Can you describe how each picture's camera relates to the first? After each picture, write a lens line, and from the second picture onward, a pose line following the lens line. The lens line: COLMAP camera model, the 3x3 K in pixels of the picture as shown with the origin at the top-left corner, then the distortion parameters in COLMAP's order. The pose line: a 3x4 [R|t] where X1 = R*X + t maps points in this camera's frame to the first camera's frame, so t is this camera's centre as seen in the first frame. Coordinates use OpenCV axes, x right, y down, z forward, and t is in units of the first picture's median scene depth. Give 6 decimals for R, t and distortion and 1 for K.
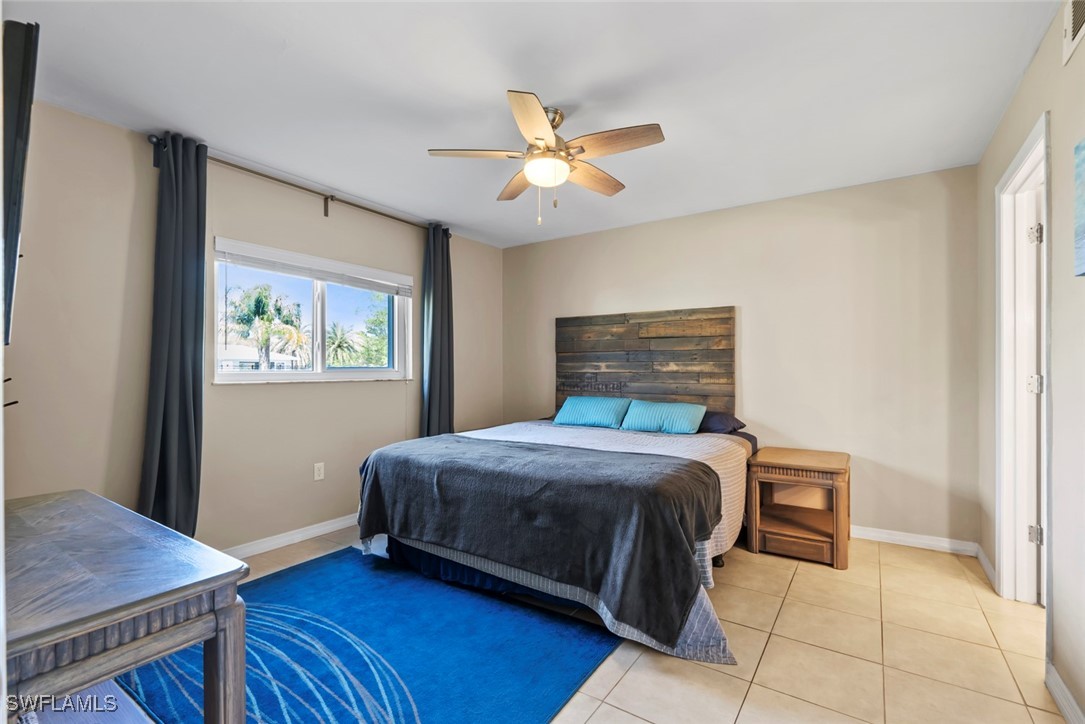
lens RADIAL K [[487.8, 0, 544.3], [0, 487.8, 364.9], [0, 0, 1]] dist [0.000561, -0.000842]
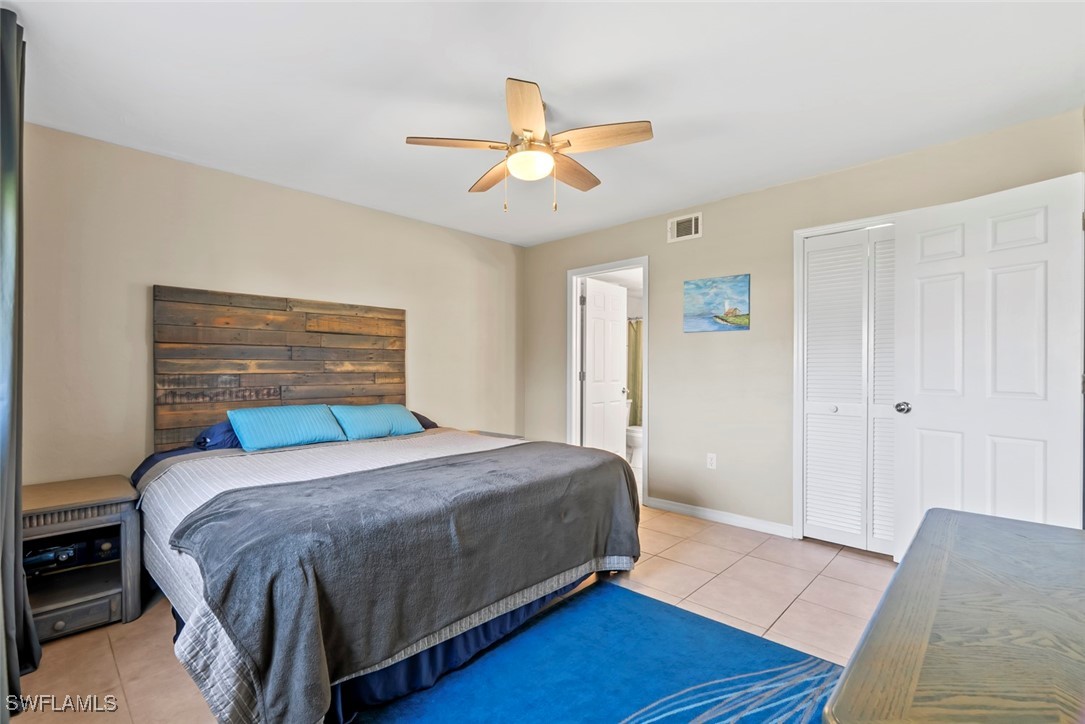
lens RADIAL K [[487.8, 0, 543.4], [0, 487.8, 367.3], [0, 0, 1]] dist [0.000561, -0.000842]
pose [[0.163846, 0.002579, 0.986483, -0.573143], [-0.006144, 0.999980, -0.001594, 0.004578], [-0.986467, -0.005800, 0.163858, 0.493998]]
